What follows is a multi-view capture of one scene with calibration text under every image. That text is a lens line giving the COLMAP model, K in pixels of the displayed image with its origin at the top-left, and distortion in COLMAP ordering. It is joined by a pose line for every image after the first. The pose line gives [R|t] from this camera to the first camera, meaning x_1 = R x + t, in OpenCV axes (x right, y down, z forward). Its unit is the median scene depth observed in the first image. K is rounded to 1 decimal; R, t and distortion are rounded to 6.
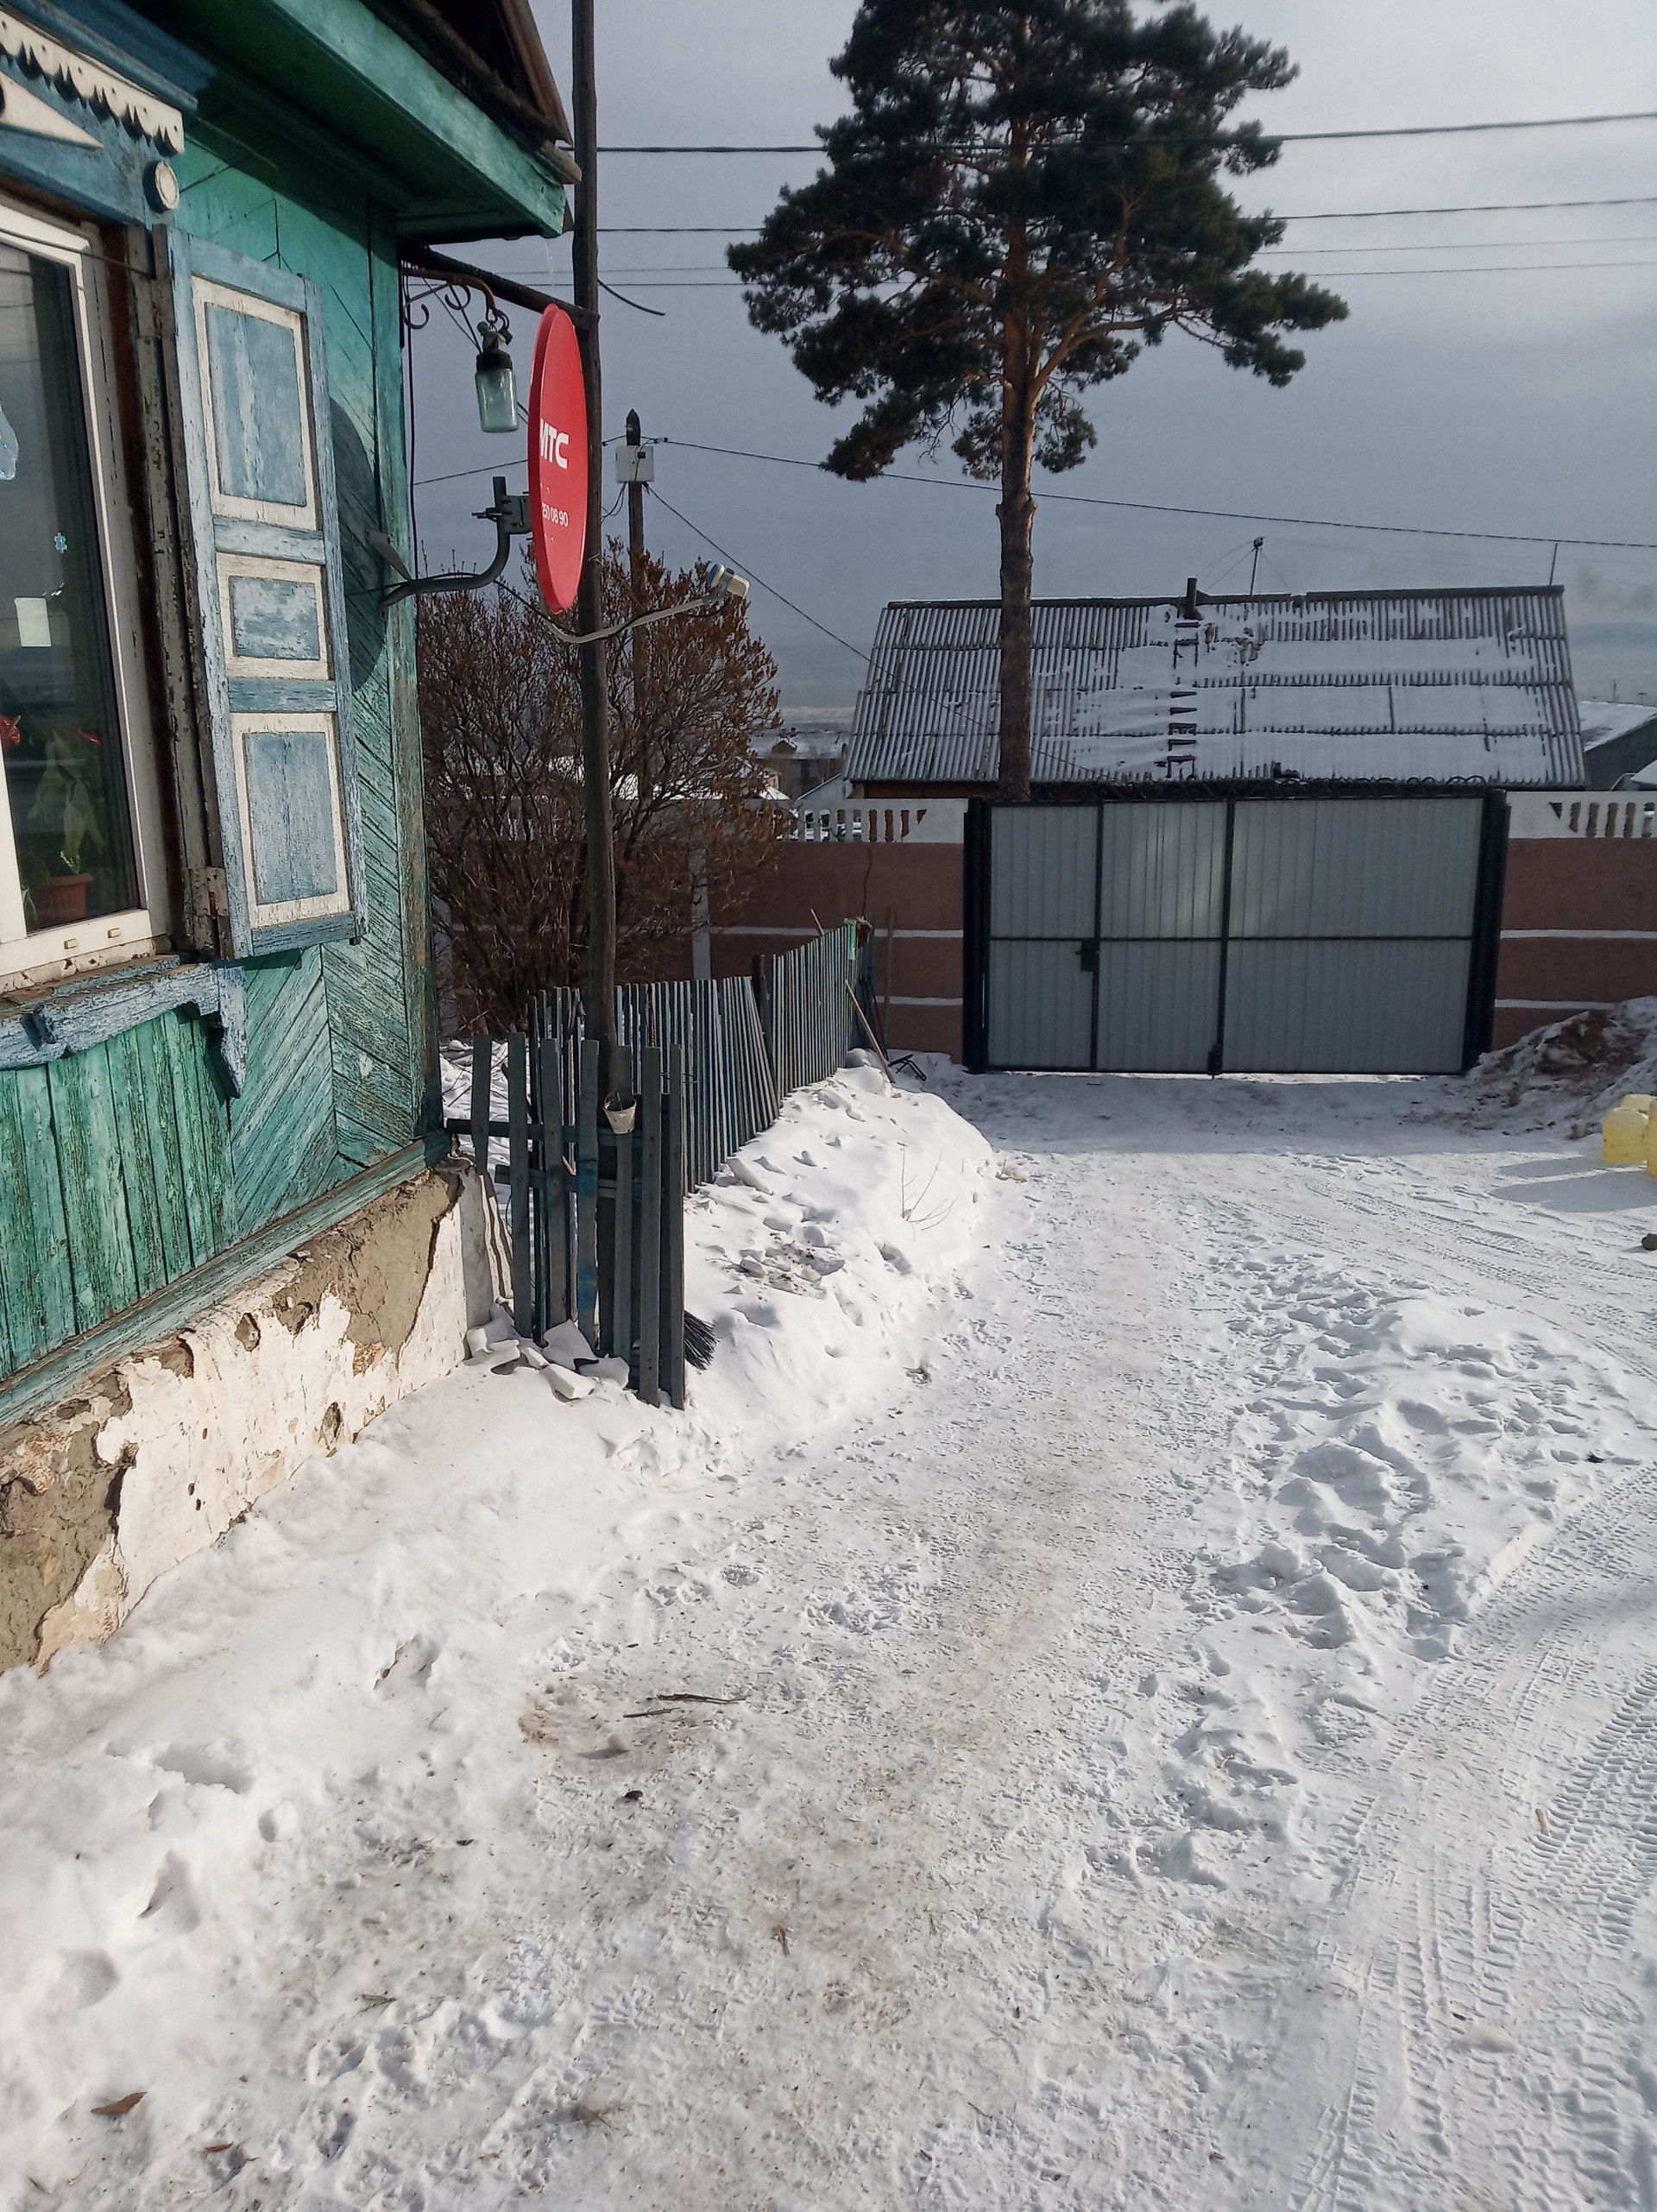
lens RADIAL K [[1721.0, 0, 827.4], [0, 1721.0, 1107.4], [0, 0, 1]] dist [0.009729, -0.005116]
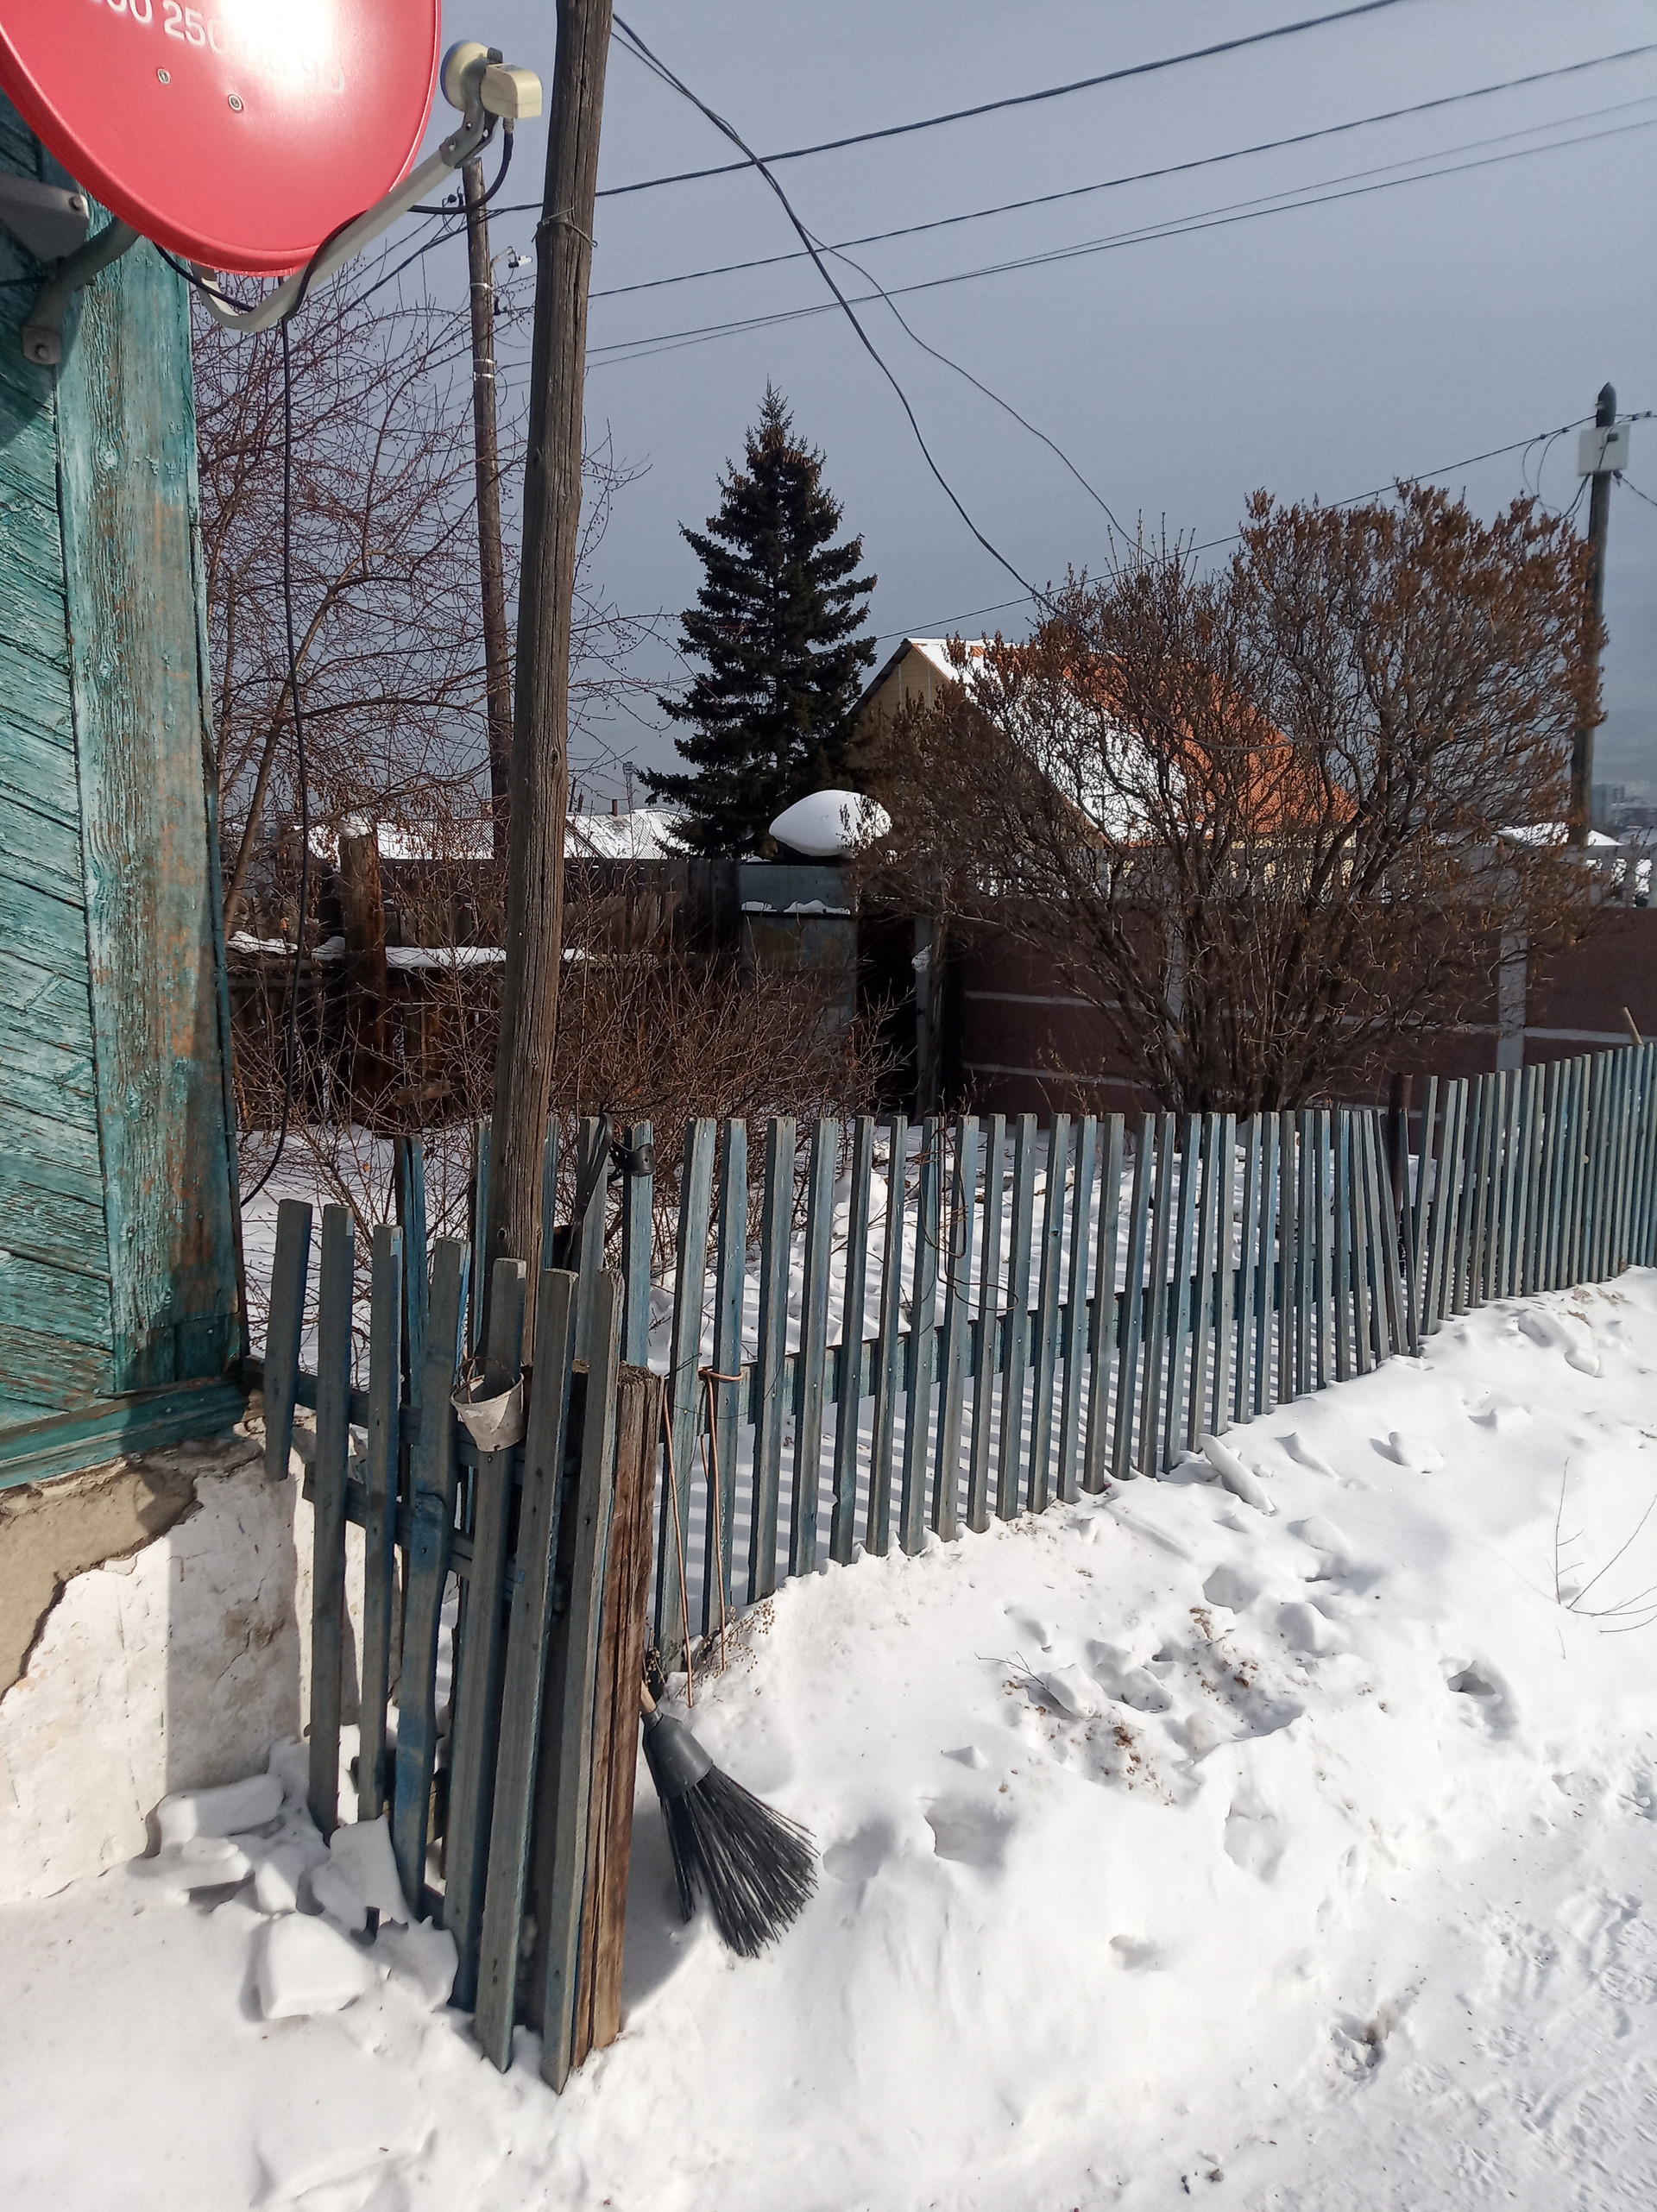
lens RADIAL K [[1721.0, 0, 829.7], [0, 1721.0, 1096.1], [0, 0, 1]] dist [0.009729, -0.005116]
pose [[0.833490, 0.073096, -0.547678, 0.163720], [-0.103778, 0.994280, -0.025233, -0.061628], [0.542701, 0.077869, 0.836309, 0.534900]]
